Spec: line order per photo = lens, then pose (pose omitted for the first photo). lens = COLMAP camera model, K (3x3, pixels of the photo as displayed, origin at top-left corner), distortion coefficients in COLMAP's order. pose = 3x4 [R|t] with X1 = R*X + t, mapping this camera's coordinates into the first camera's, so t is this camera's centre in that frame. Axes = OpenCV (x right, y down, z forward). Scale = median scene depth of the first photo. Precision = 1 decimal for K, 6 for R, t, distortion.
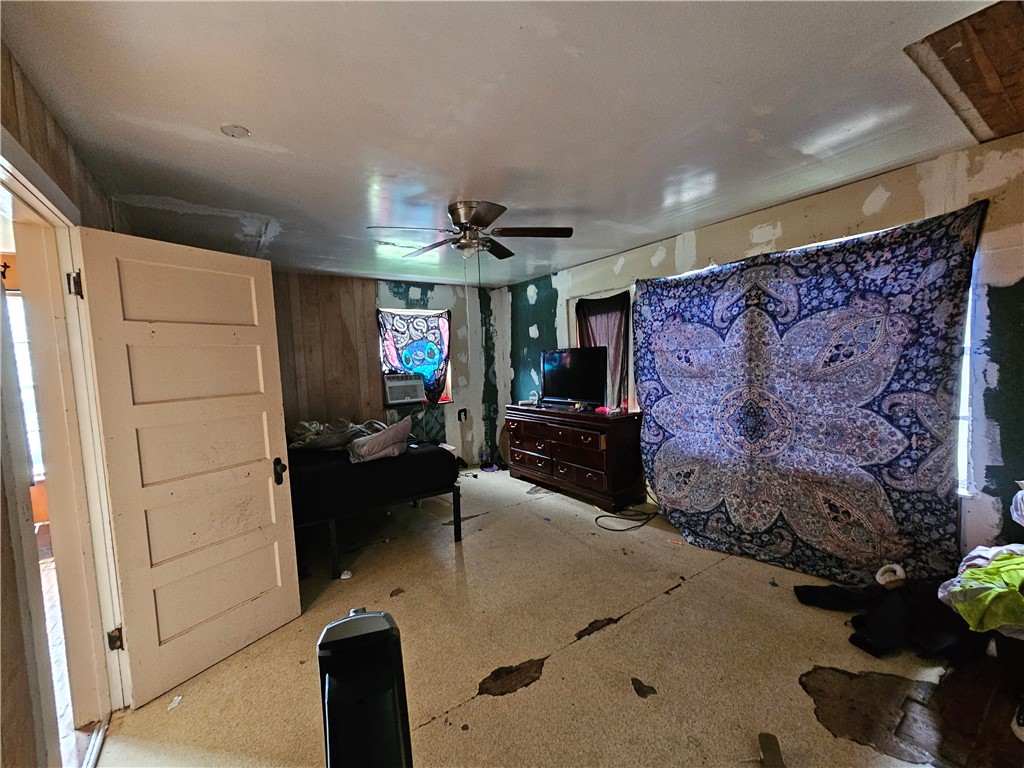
lens RADIAL K [[416.3, 0, 508.6], [0, 416.3, 388.5], [0, 0, 1]] dist [-0.006333, 0.002186]
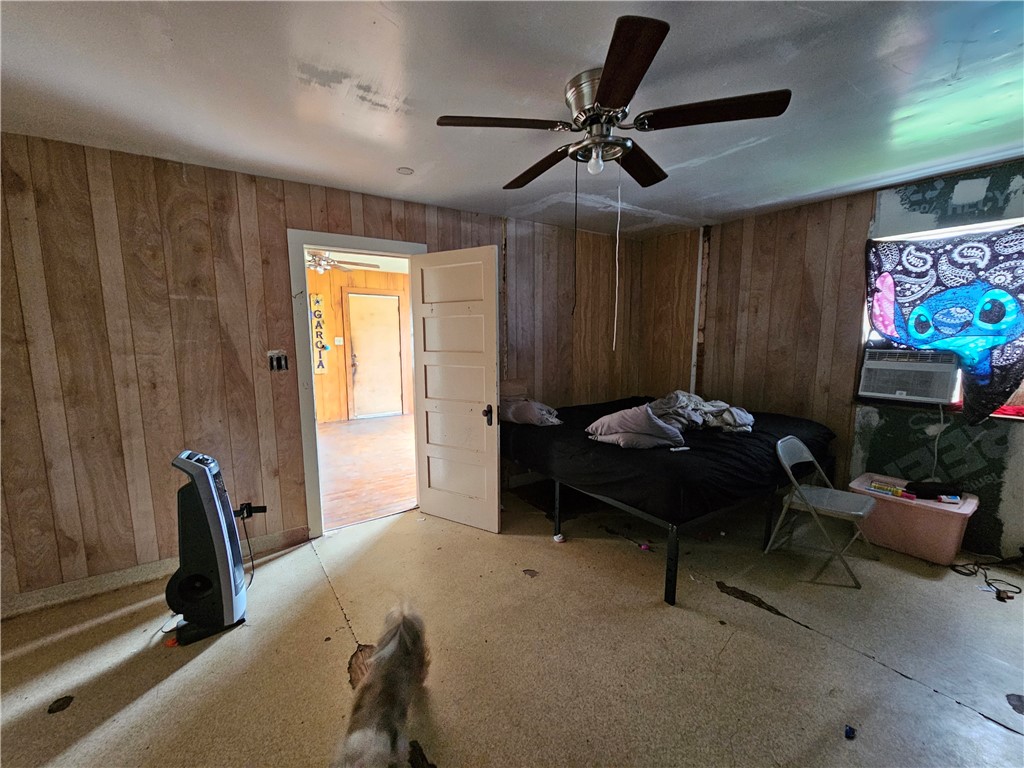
lens RADIAL K [[416.3, 0, 506.3], [0, 416.3, 386.4], [0, 0, 1]] dist [-0.006333, 0.002186]
pose [[0.019704, 0.165581, -0.985999, 0.304055], [-0.064045, 0.984374, 0.164028, -0.043599], [0.997752, 0.059917, 0.030001, 0.446821]]
